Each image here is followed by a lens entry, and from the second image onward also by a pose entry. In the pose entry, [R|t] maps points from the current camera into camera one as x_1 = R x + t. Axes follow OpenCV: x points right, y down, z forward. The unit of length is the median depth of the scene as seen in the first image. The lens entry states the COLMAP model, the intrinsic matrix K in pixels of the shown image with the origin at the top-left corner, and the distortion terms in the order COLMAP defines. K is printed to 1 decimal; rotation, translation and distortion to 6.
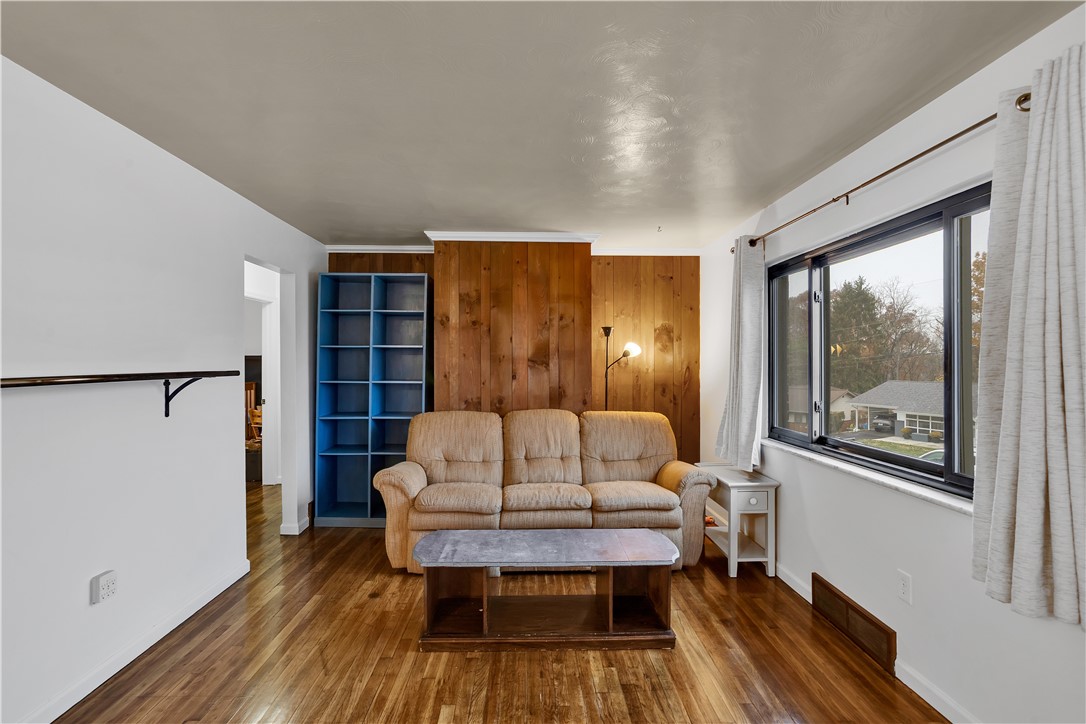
lens RADIAL K [[519.7, 0, 534.4], [0, 519.7, 360.8], [0, 0, 1]] dist [-0.059165, 0.035538]
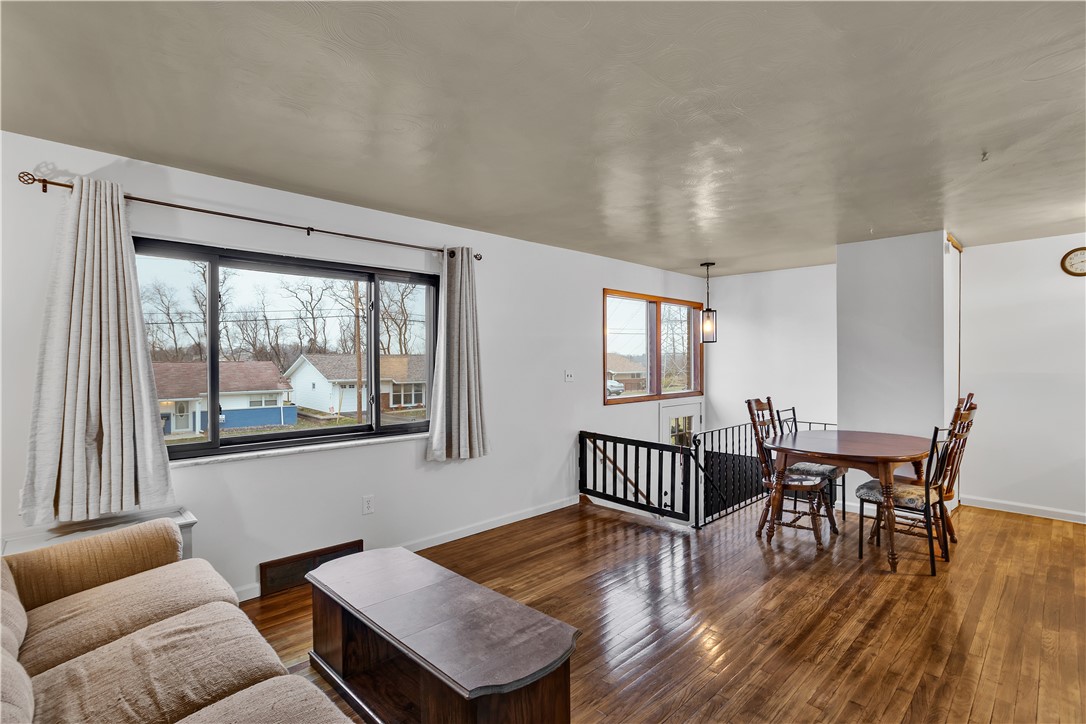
lens RADIAL K [[519.7, 0, 534.4], [0, 519.7, 360.8], [0, 0, 1]] dist [-0.059165, 0.035538]
pose [[-0.680952, 0.004238, 0.732316, -0.442342], [0.002699, 0.999991, -0.003278, 0.002171], [-0.732323, -0.000256, -0.680957, 0.952621]]
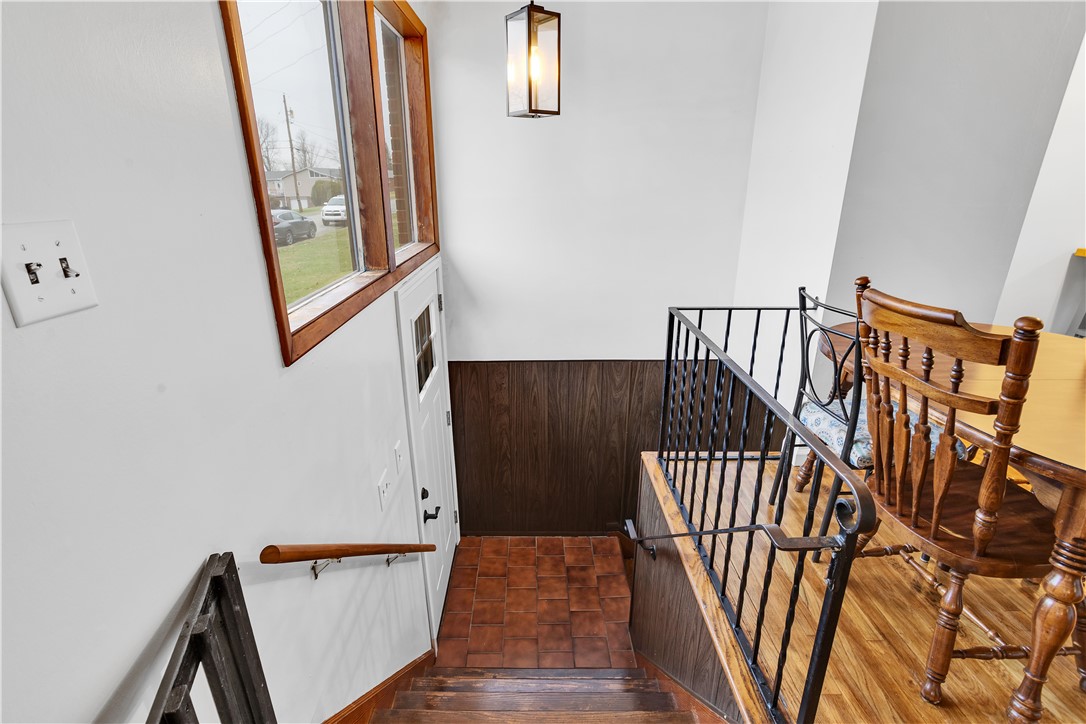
lens RADIAL K [[519.7, 0, 534.4], [0, 519.7, 360.8], [0, 0, 1]] dist [-0.059165, 0.035538]
pose [[-0.999886, 0.005213, 0.014200, 0.266993], [0.009566, 0.945116, 0.326596, 0.011611], [-0.011718, 0.326695, -0.945057, 0.190647]]
